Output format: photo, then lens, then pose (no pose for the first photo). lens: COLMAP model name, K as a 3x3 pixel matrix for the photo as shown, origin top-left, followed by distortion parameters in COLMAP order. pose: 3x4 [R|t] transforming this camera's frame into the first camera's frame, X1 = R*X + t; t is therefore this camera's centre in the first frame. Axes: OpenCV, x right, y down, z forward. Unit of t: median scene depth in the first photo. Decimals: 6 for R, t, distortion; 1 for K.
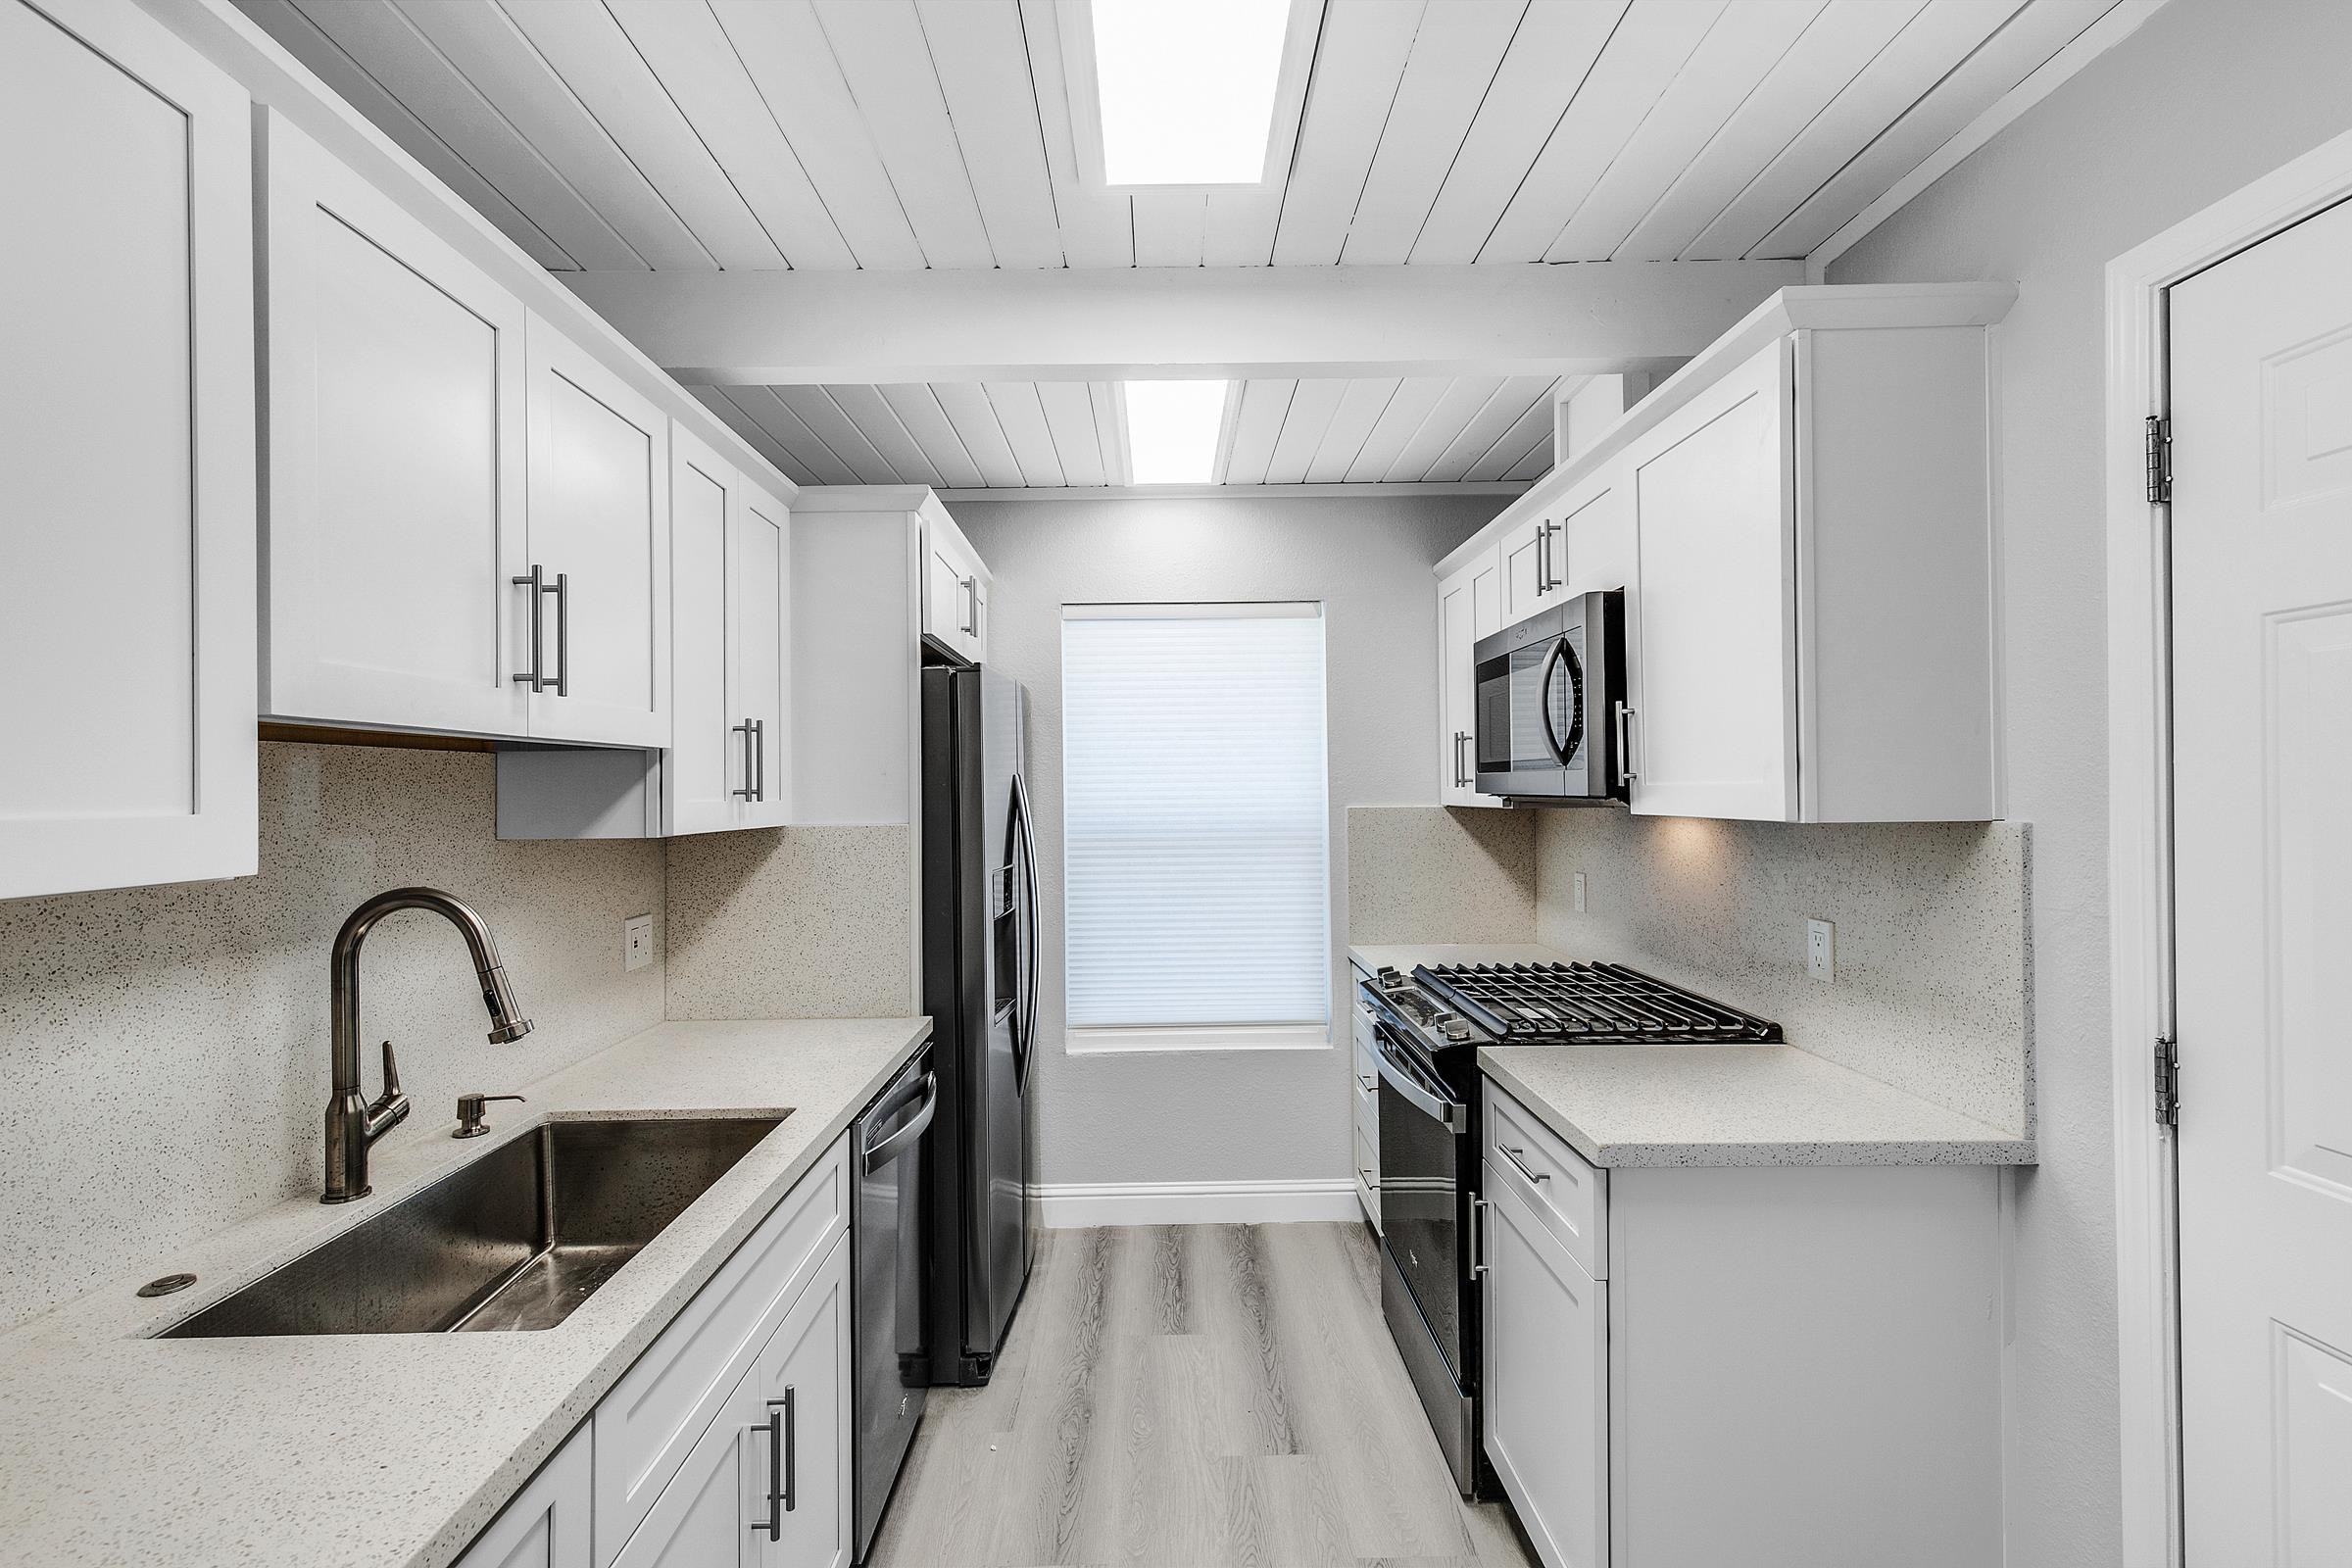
lens RADIAL K [[1059.9, 0, 1185.1], [0, 1059.9, 783.7], [0, 0, 1]] dist [0.006550, -0.002173]
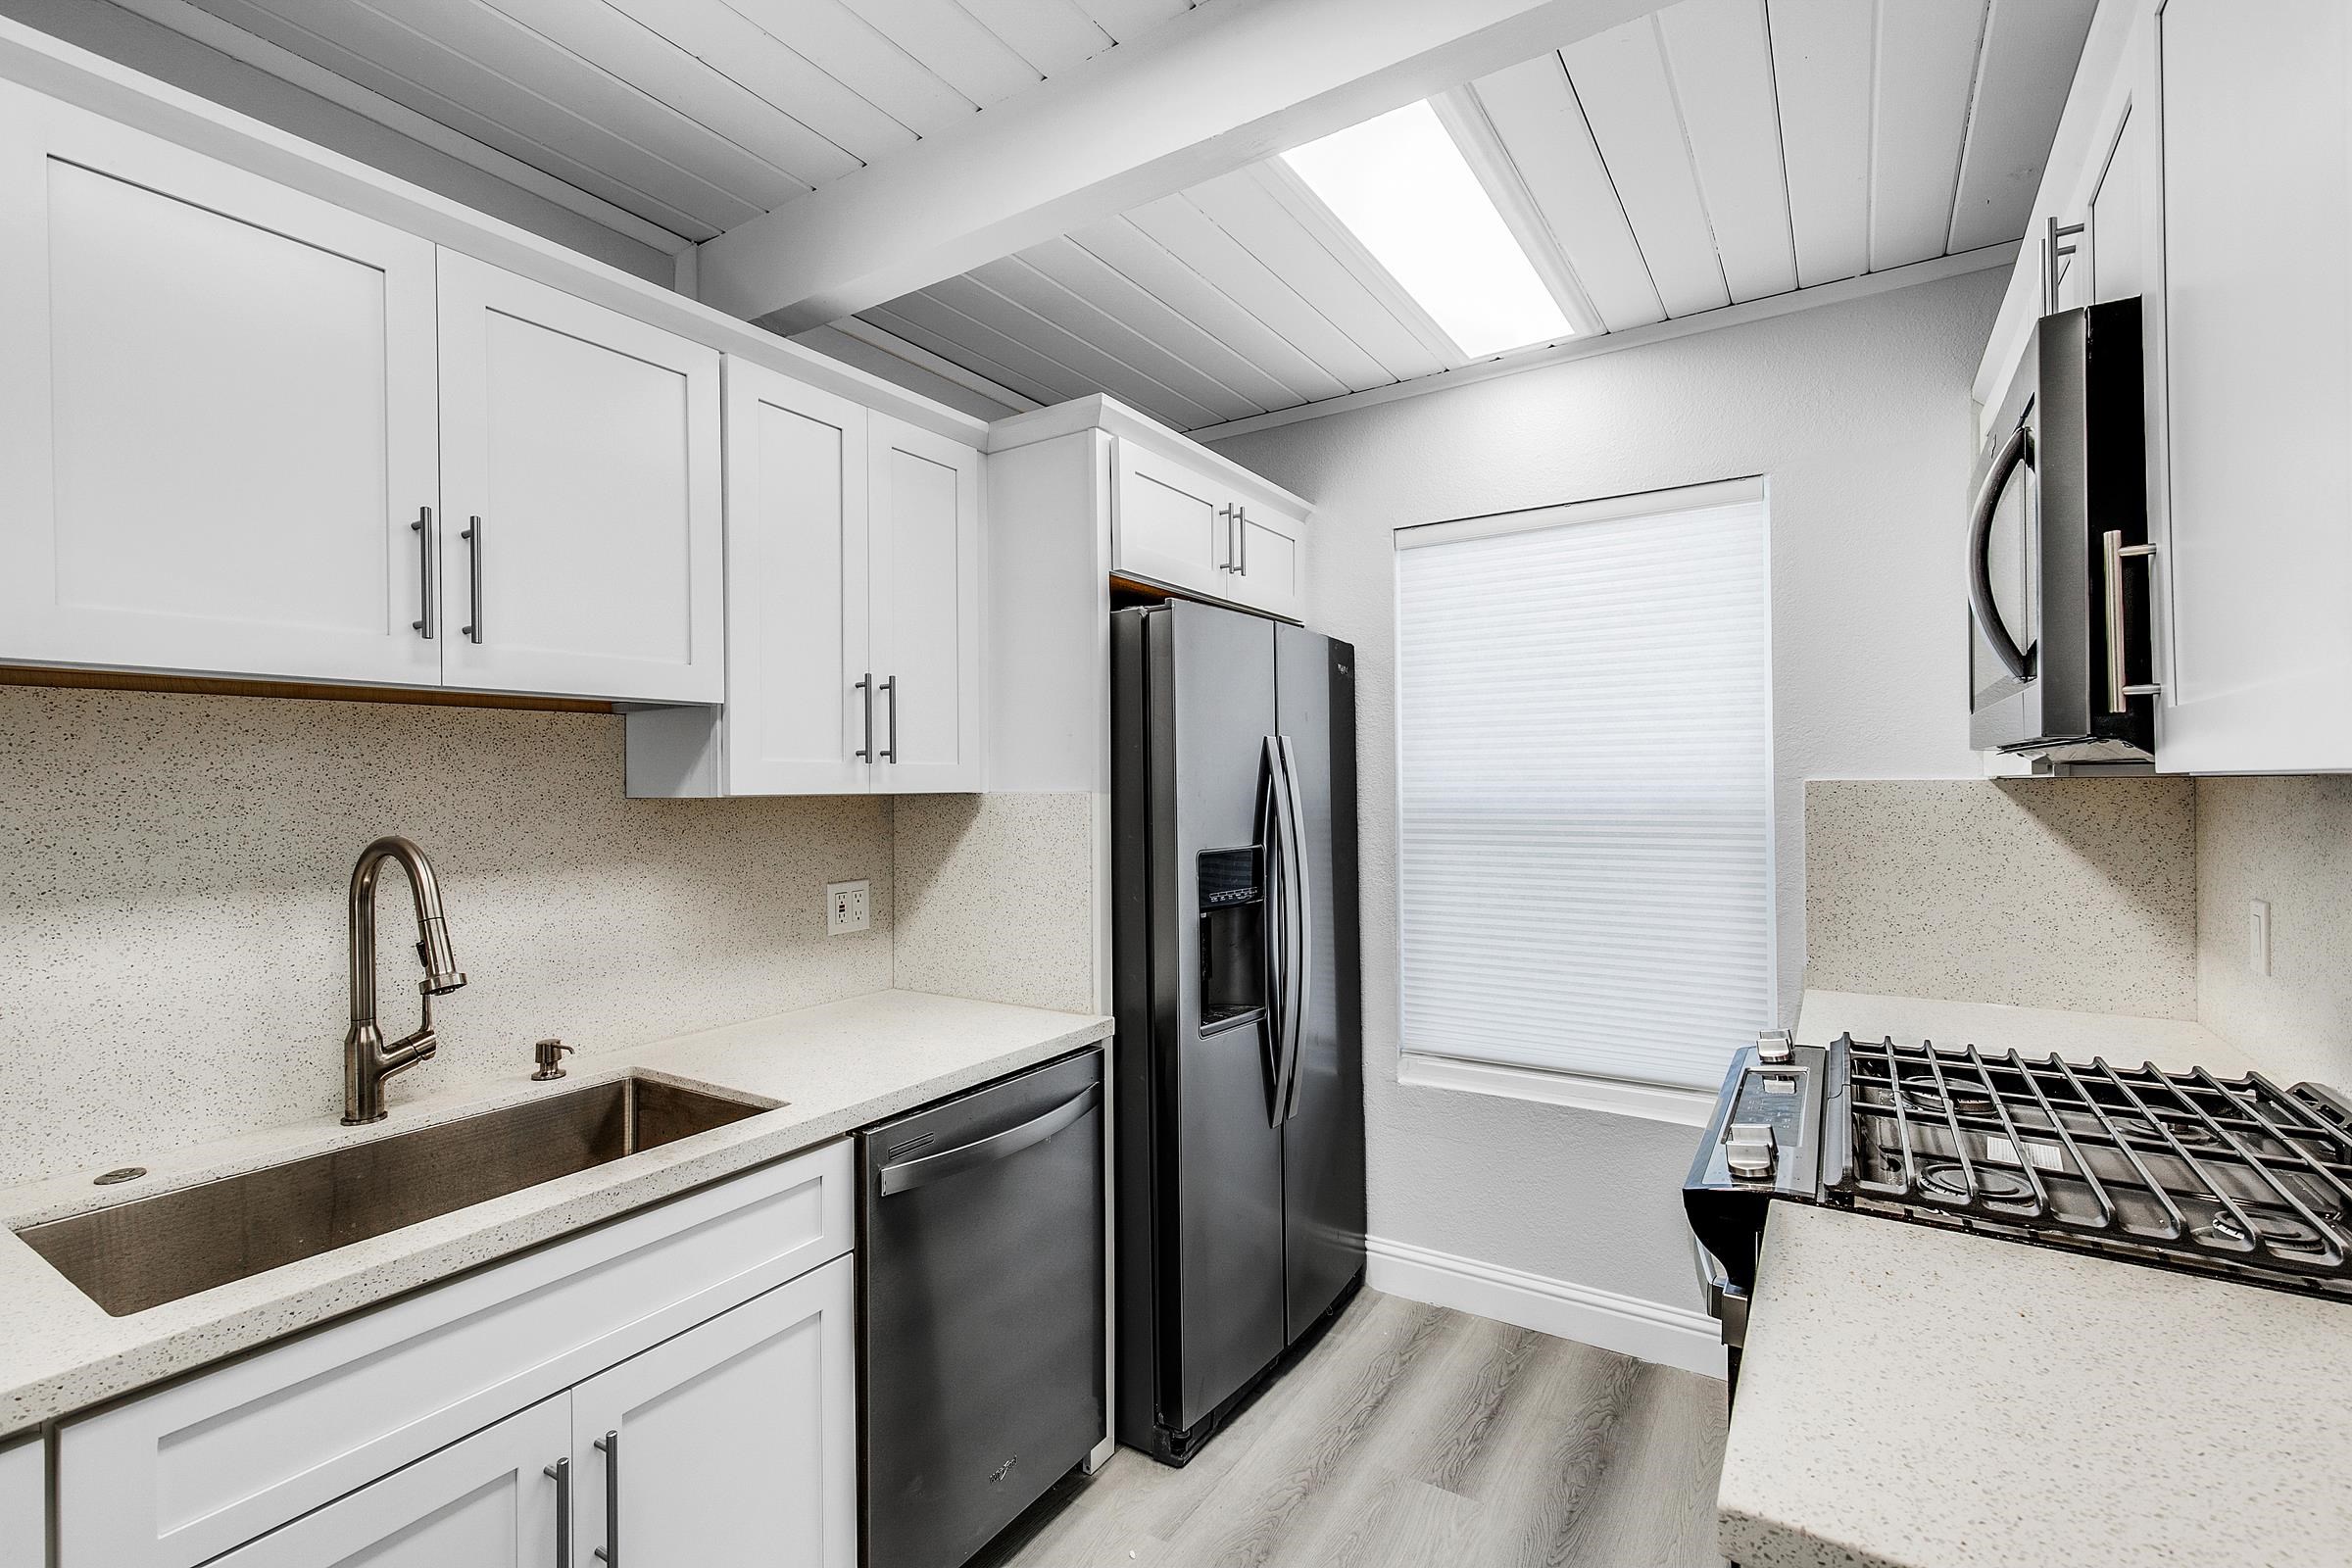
lens RADIAL K [[1059.9, 0, 1169.0], [0, 1059.9, 784.4], [0, 0, 1]] dist [0.006550, -0.002173]
pose [[0.828031, 0.002860, -0.560675, 0.327178], [0.004440, 0.999922, 0.011658, 0.025829], [0.560665, -0.012142, 0.827954, 0.379794]]
